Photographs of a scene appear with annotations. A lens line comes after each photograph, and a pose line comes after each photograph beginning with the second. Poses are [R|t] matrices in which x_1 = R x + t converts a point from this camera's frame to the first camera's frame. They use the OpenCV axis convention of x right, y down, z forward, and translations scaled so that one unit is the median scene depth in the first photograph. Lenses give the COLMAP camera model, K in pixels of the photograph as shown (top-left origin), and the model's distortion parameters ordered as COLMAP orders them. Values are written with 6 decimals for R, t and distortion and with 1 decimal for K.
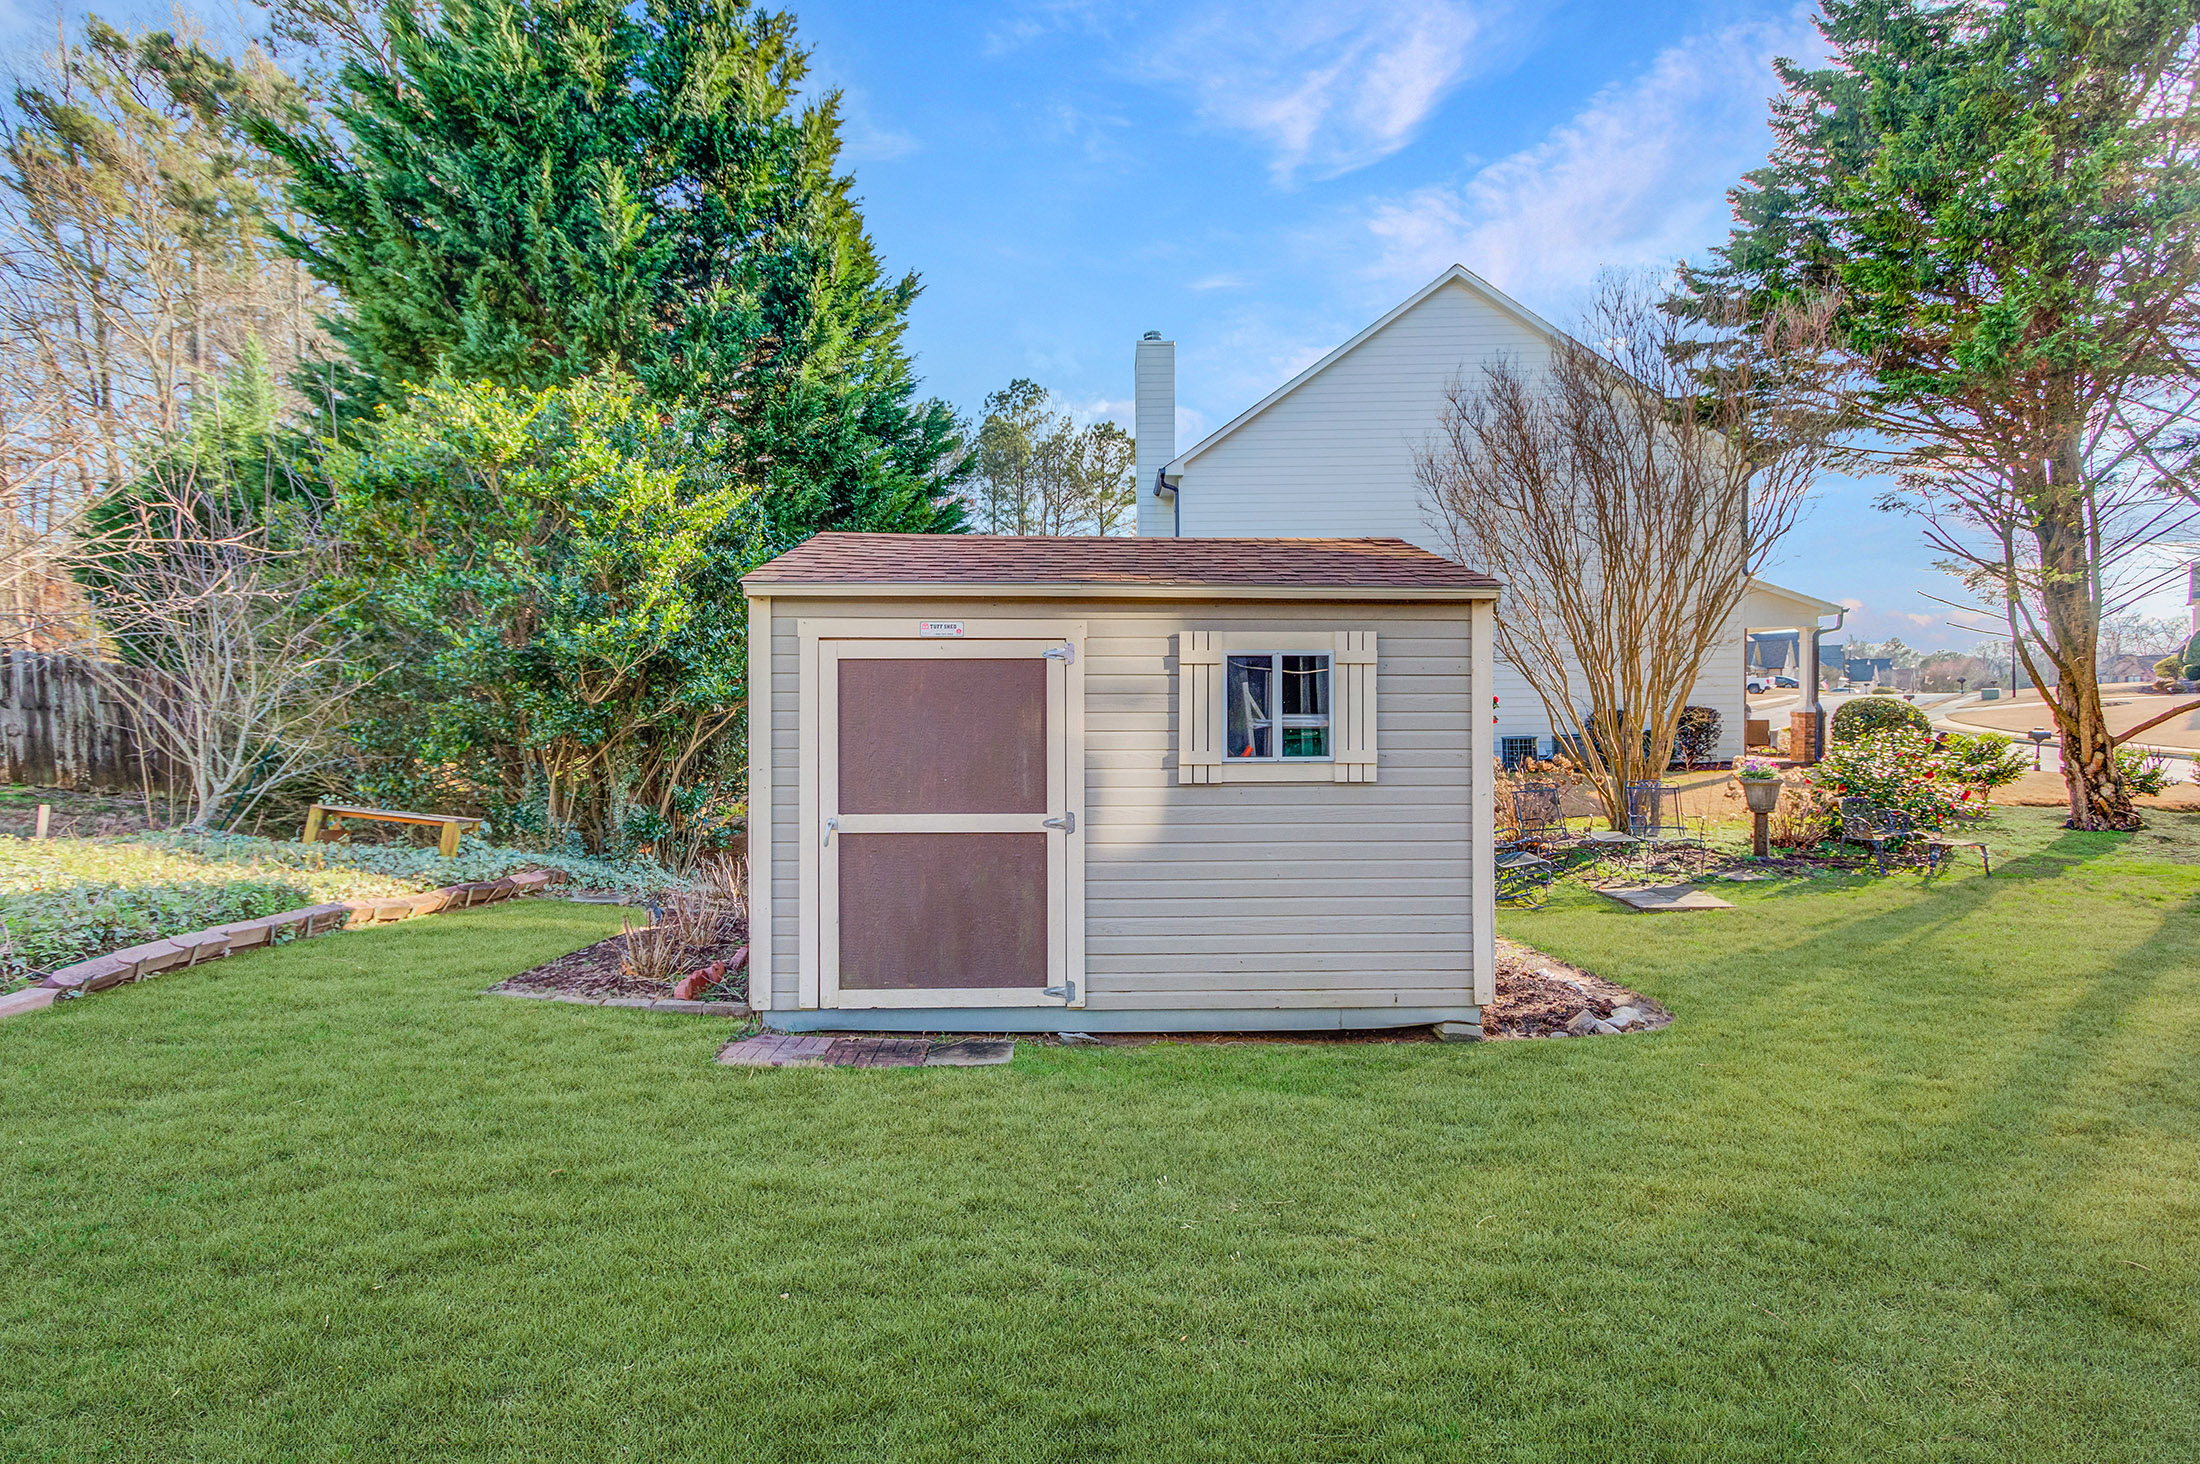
lens RADIAL K [[1047.2, 0, 1101.1], [0, 1047.2, 733.7], [0, 0, 1]] dist [0.000249, 0.000988]
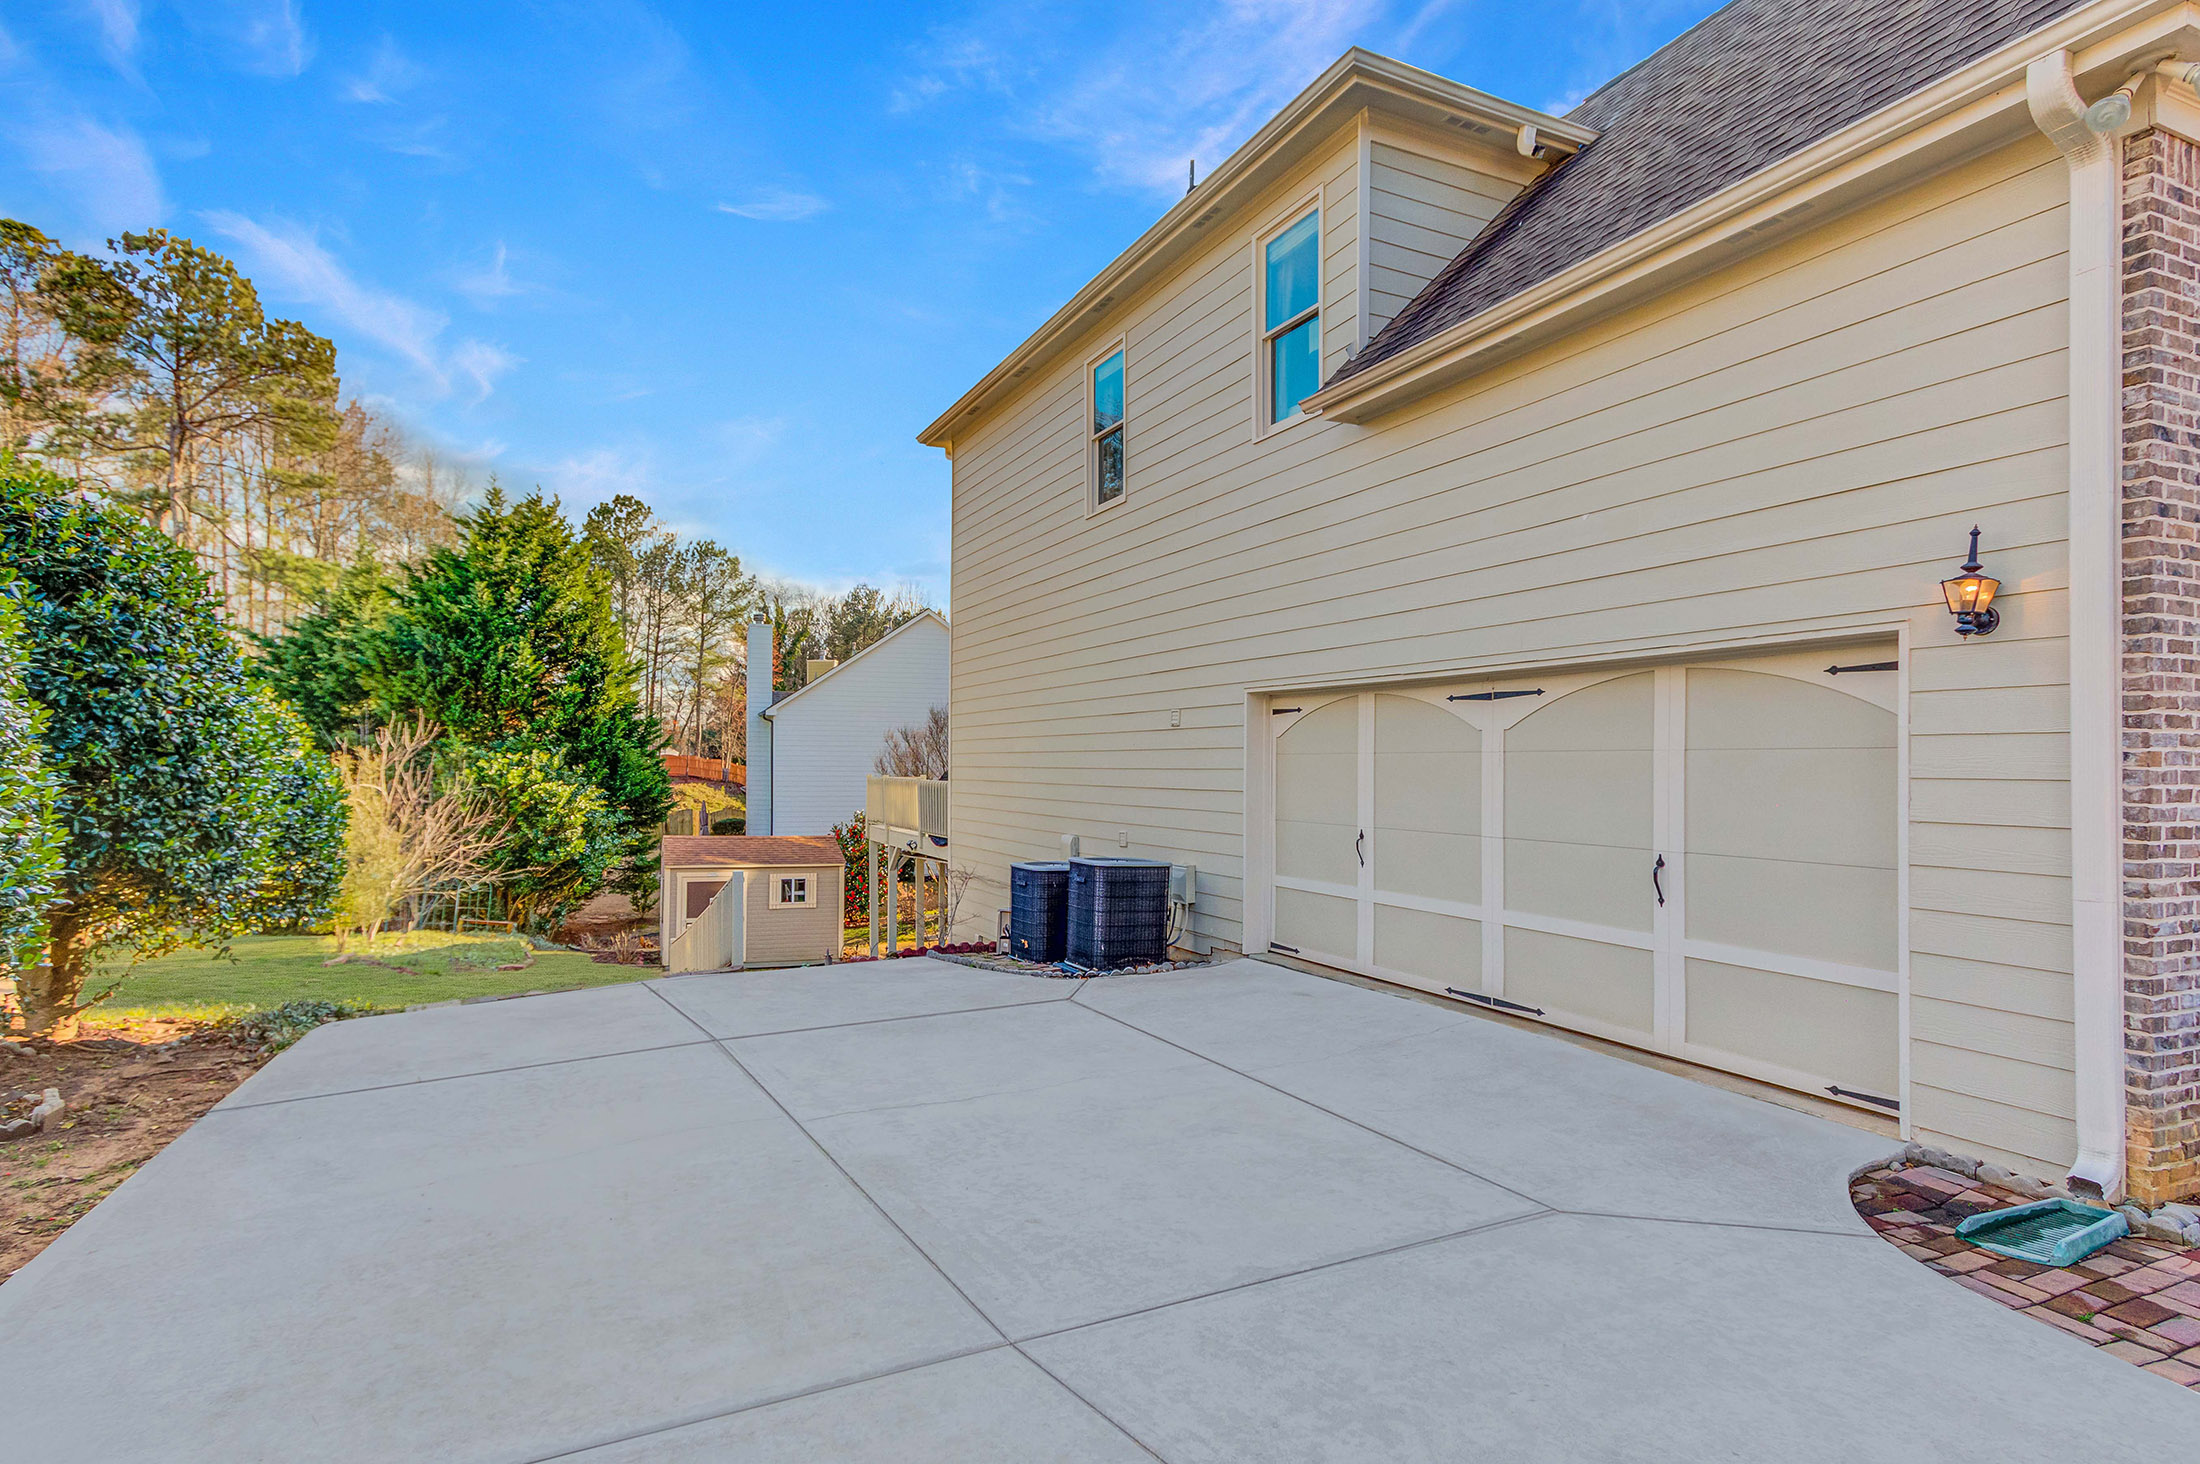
lens RADIAL K [[1047.2, 0, 1101.1], [0, 1047.2, 733.7], [0, 0, 1]] dist [0.000249, 0.000988]
pose [[0.929169, 0.020354, 0.369096, -0.013489], [0.003663, 0.997927, -0.064251, -0.018990], [-0.369638, 0.061052, 0.927168, -0.181754]]
